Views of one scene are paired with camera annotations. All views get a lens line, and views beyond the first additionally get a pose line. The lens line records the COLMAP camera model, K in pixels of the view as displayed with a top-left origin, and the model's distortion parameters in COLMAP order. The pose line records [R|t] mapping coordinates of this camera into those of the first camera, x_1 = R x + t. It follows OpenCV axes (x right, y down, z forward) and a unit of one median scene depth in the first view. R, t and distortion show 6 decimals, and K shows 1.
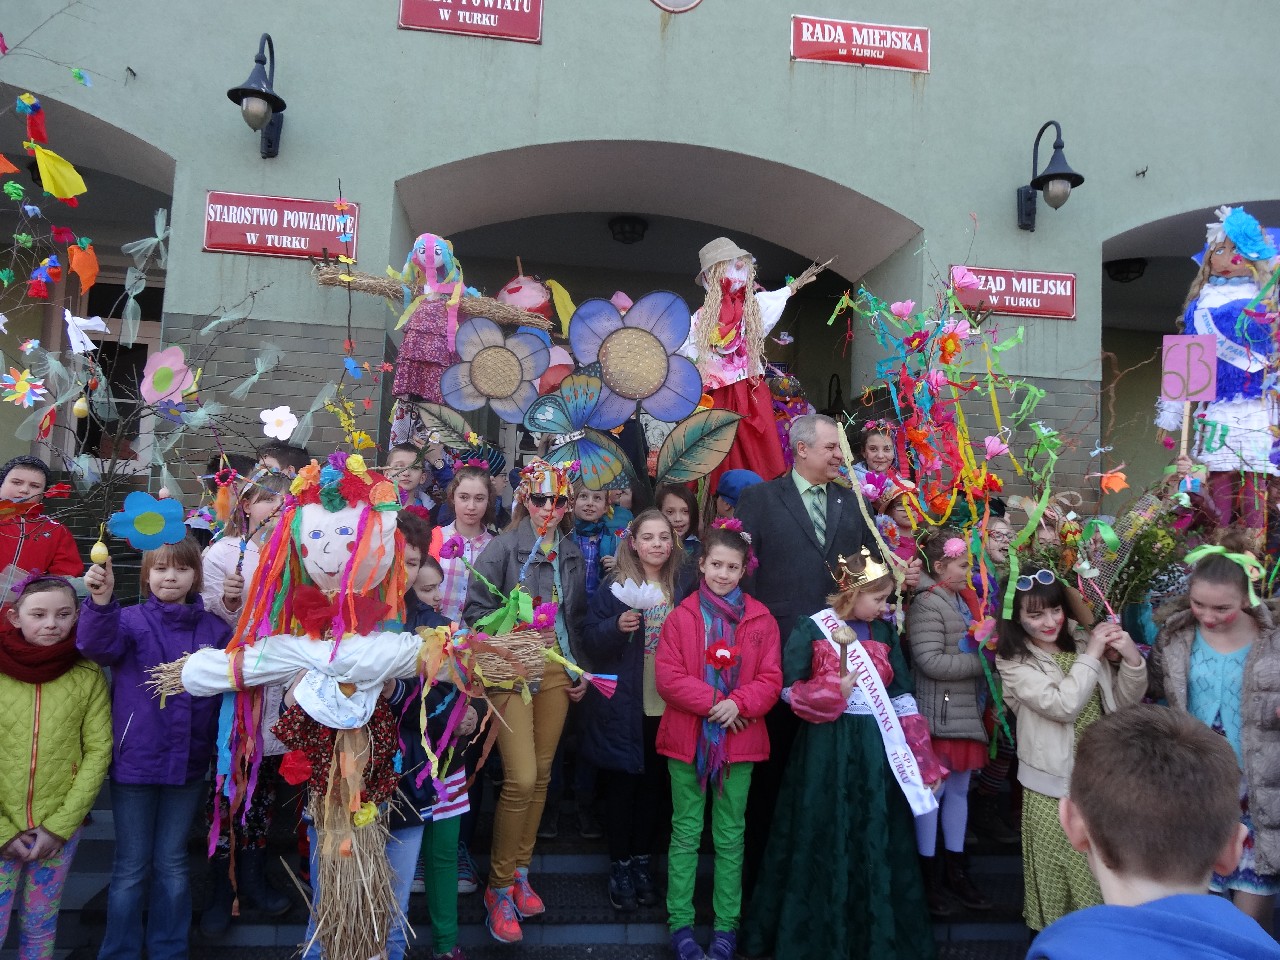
lens RADIAL K [[936.1, 0, 634.9], [0, 936.1, 483.1], [0, 0, 1]] dist [0.001191, 0.012029]
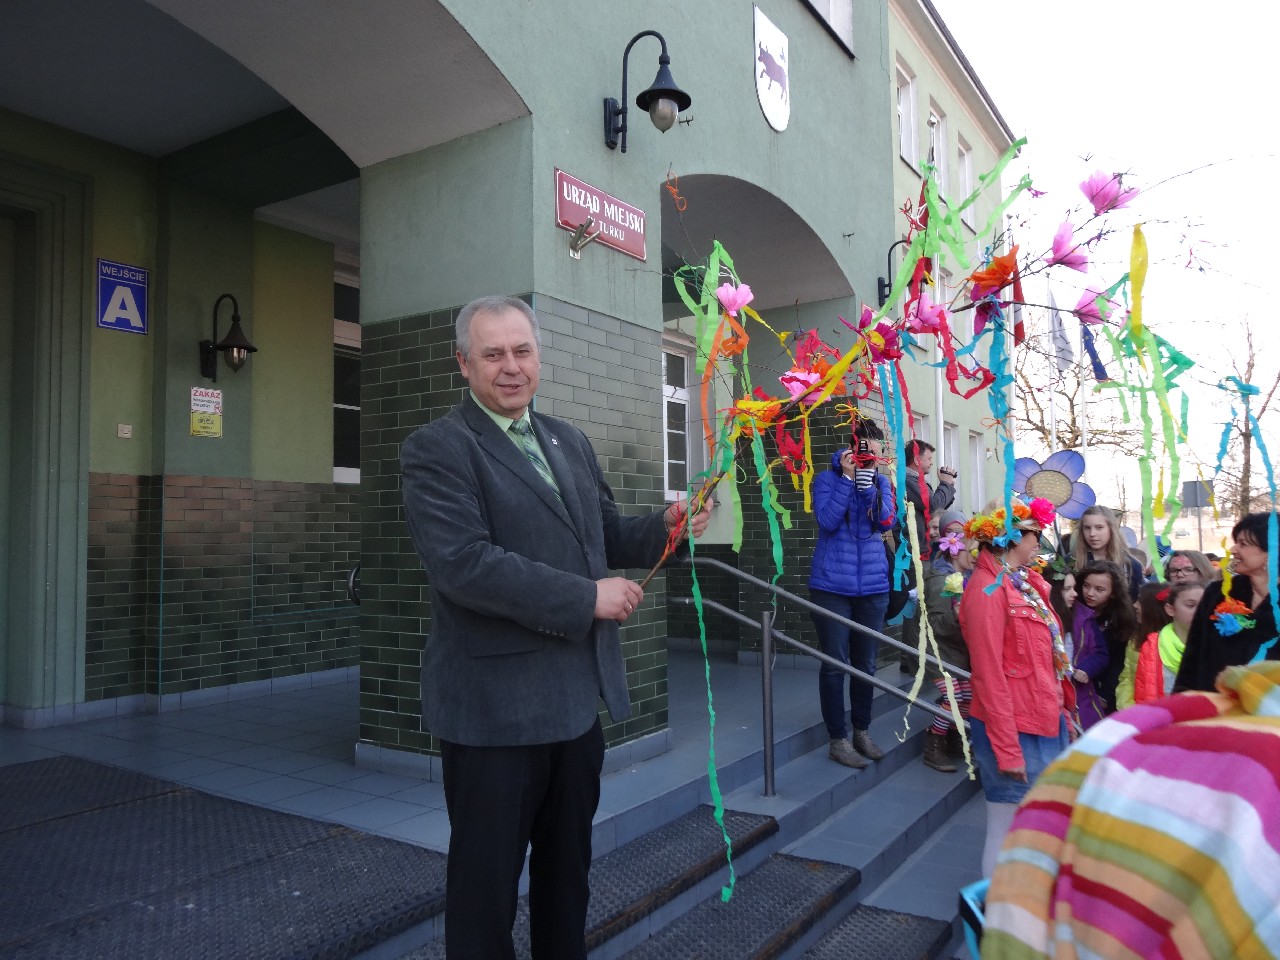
lens RADIAL K [[933.1, 0, 622.1], [0, 933.1, 477.1], [0, 0, 1]] dist [-0.003499, -0.008315]
pose [[0.653836, -0.006079, 0.756612, -0.304788], [-0.003062, 0.999938, 0.010681, 0.033197], [-0.756630, -0.009301, 0.653777, 0.546408]]
